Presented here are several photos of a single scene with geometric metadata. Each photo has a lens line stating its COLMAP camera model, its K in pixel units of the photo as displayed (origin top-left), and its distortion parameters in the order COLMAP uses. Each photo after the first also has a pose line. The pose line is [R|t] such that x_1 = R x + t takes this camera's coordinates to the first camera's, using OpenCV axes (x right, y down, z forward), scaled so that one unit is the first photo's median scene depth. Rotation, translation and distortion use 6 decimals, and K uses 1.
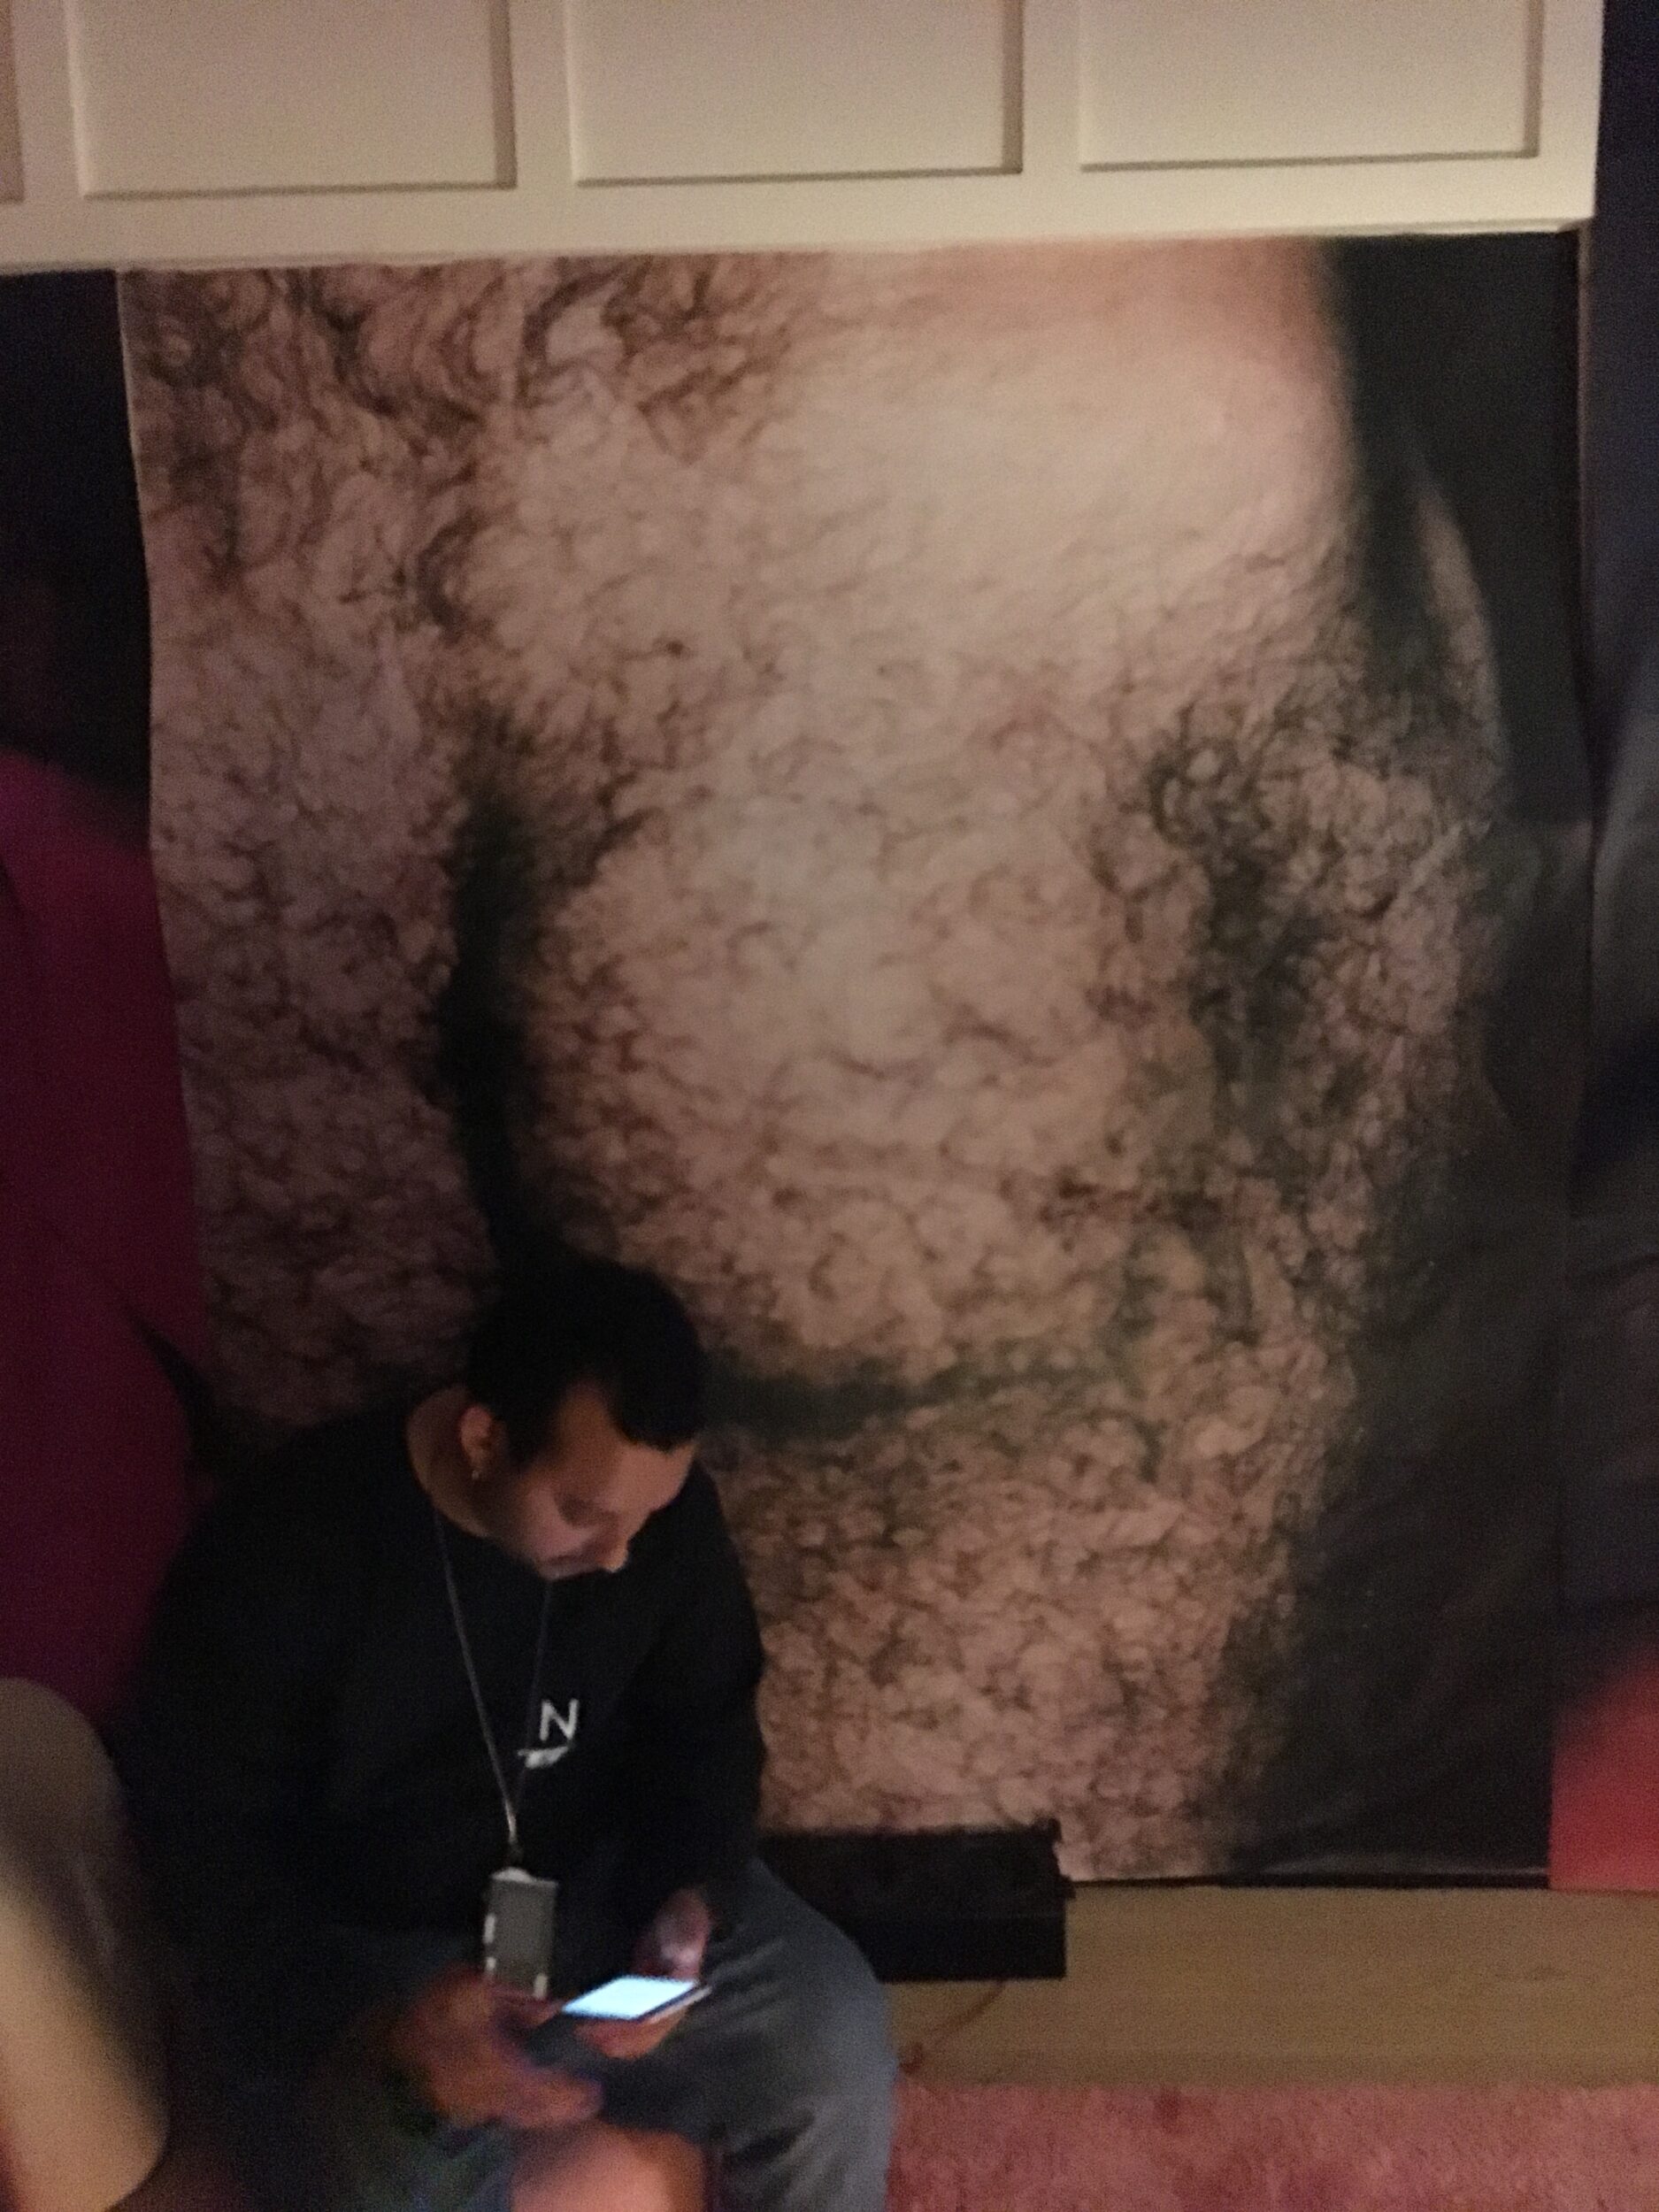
lens RADIAL K [[1882.7, 0, 829.5], [0, 1882.7, 1106.0], [0, 0, 1]] dist [0.083995, -0.118977]
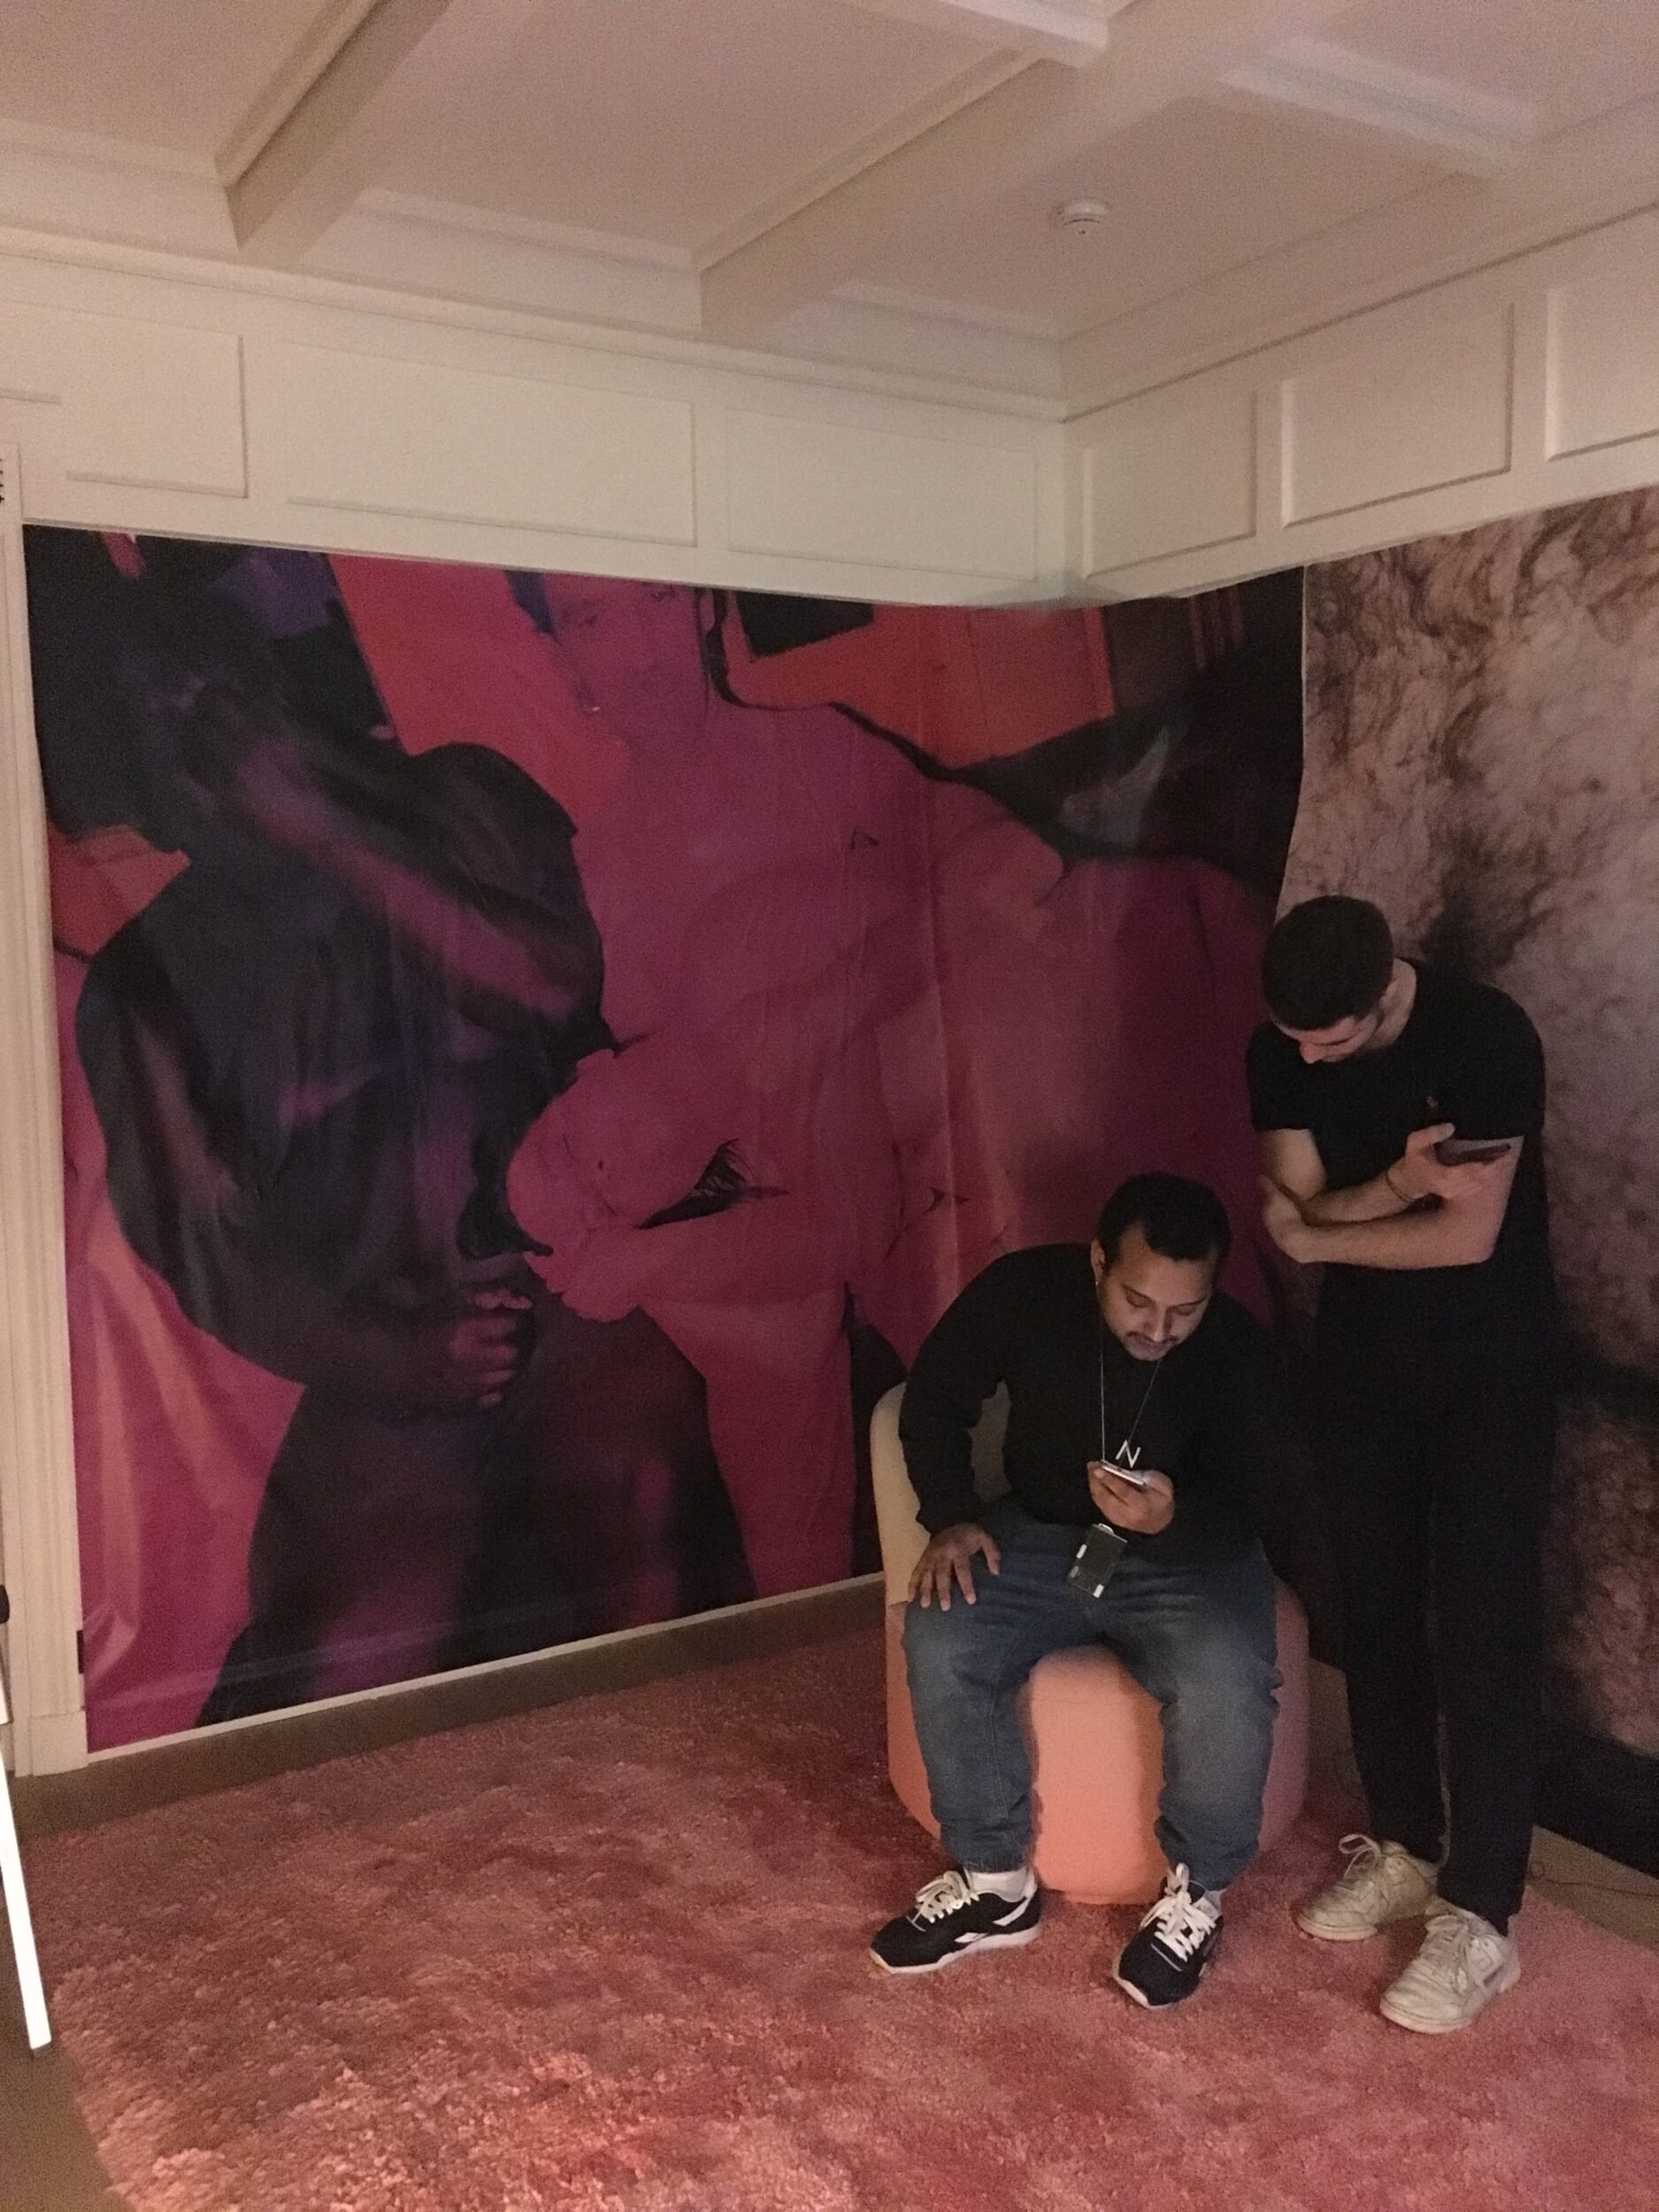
lens RADIAL K [[1882.7, 0, 829.5], [0, 1882.7, 1106.0], [0, 0, 1]] dist [0.083995, -0.118977]
pose [[0.550515, 0.095250, -0.829374, 0.744519], [-0.130718, 0.991050, 0.027051, 0.010887], [0.824528, 0.093522, 0.558039, -0.150475]]
